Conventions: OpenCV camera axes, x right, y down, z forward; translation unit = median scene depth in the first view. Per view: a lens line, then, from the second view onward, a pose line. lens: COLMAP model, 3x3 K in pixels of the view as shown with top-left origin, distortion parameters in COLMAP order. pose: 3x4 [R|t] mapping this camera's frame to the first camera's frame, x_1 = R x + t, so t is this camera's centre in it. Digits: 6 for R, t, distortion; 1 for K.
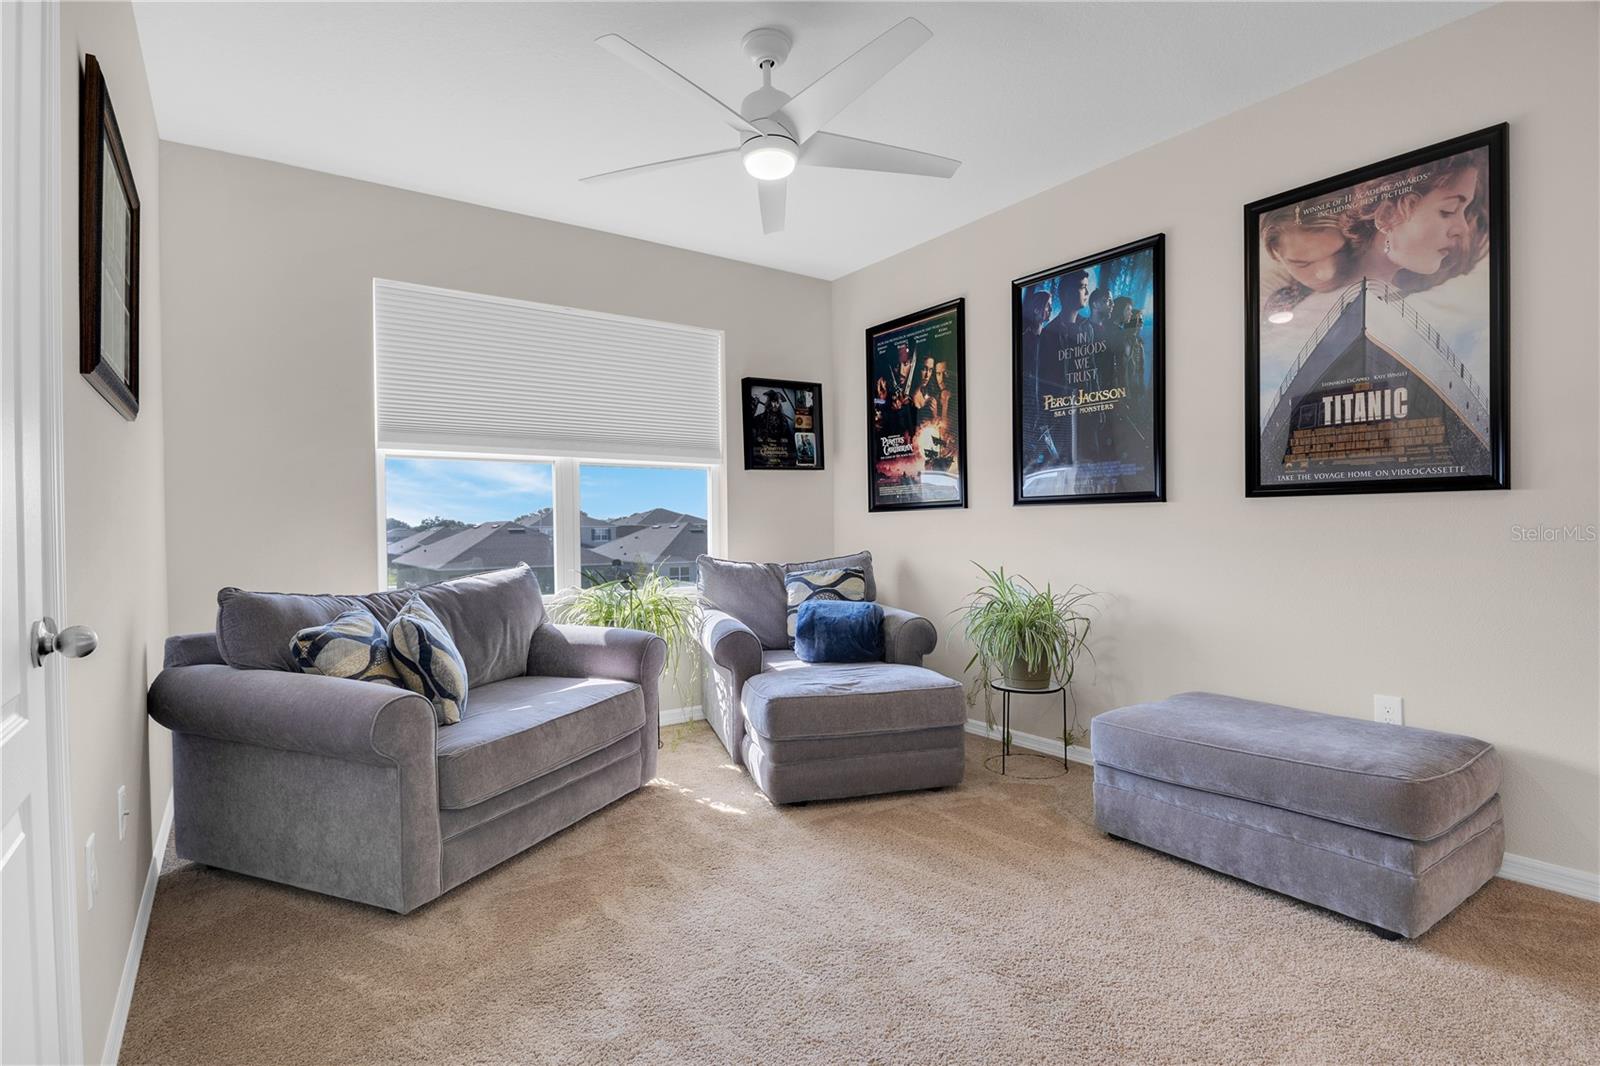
lens RADIAL K [[791.9, 0, 771.7], [0, 791.9, 533.7], [0, 0, 1]] dist [-0.015208, -0.002434]
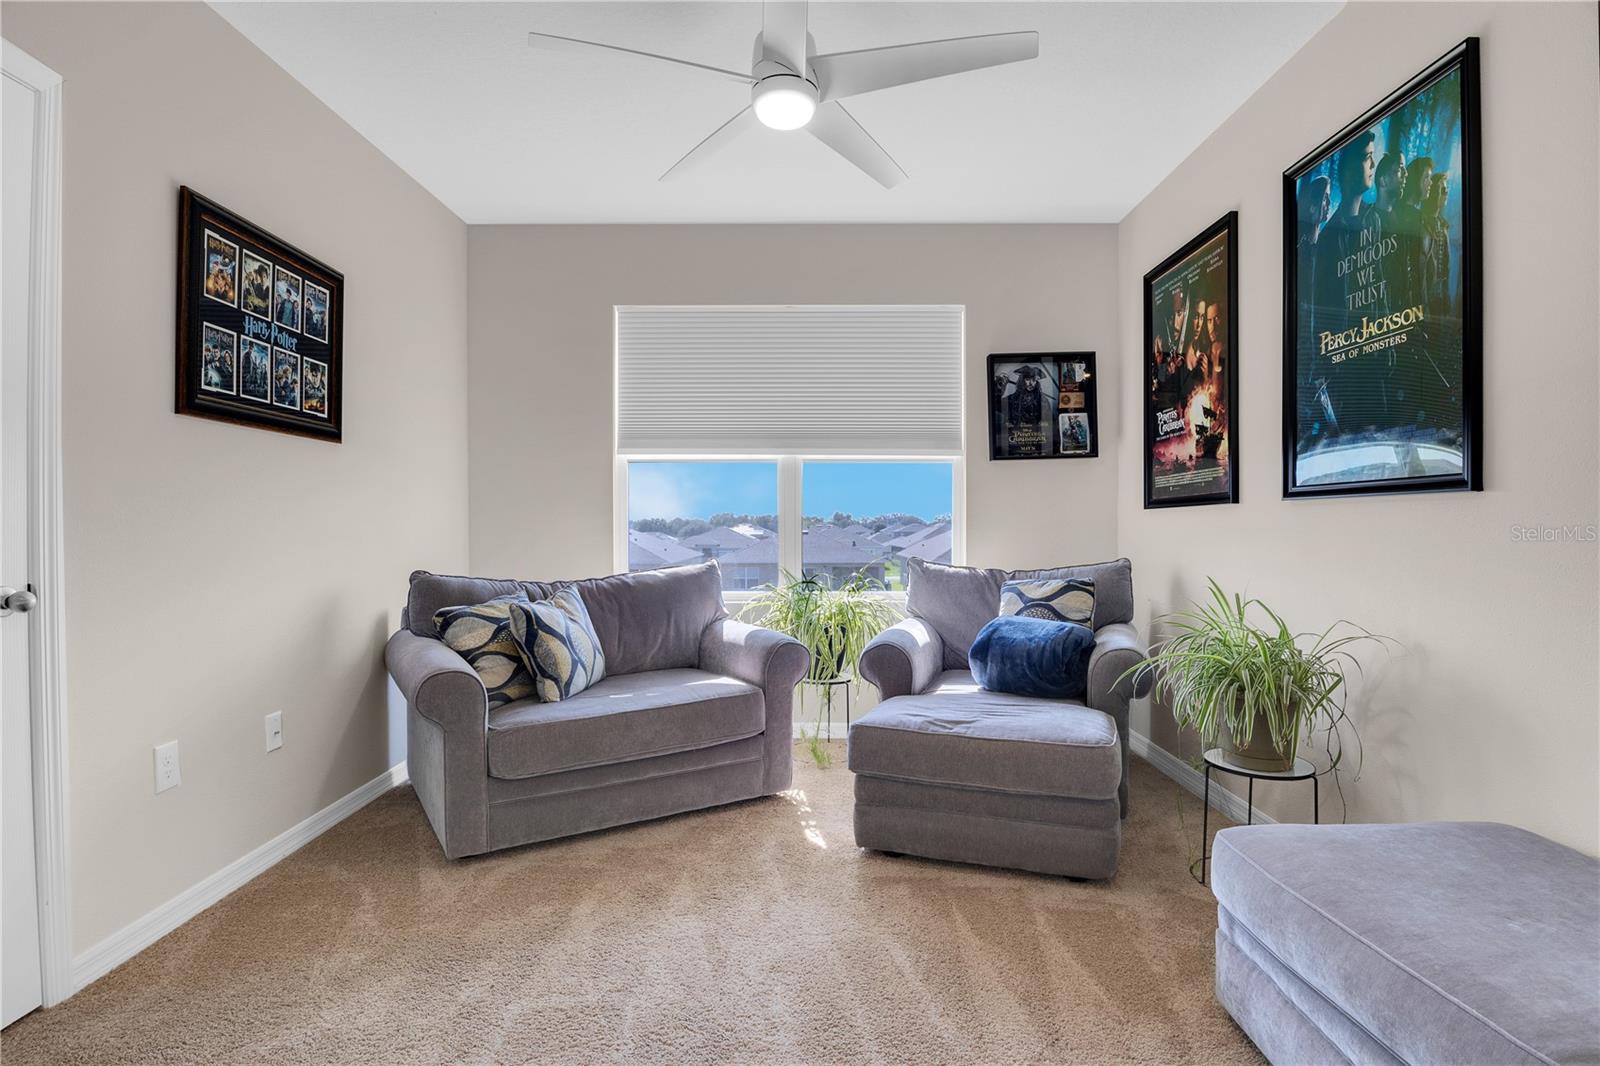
lens RADIAL K [[791.9, 0, 795.4], [0, 791.9, 530.6], [0, 0, 1]] dist [-0.015208, -0.002434]
pose [[0.822875, 0.012814, -0.568077, 0.354013], [-0.012959, 0.999909, 0.003783, -0.005376], [0.568074, 0.004249, 0.822967, 0.201693]]
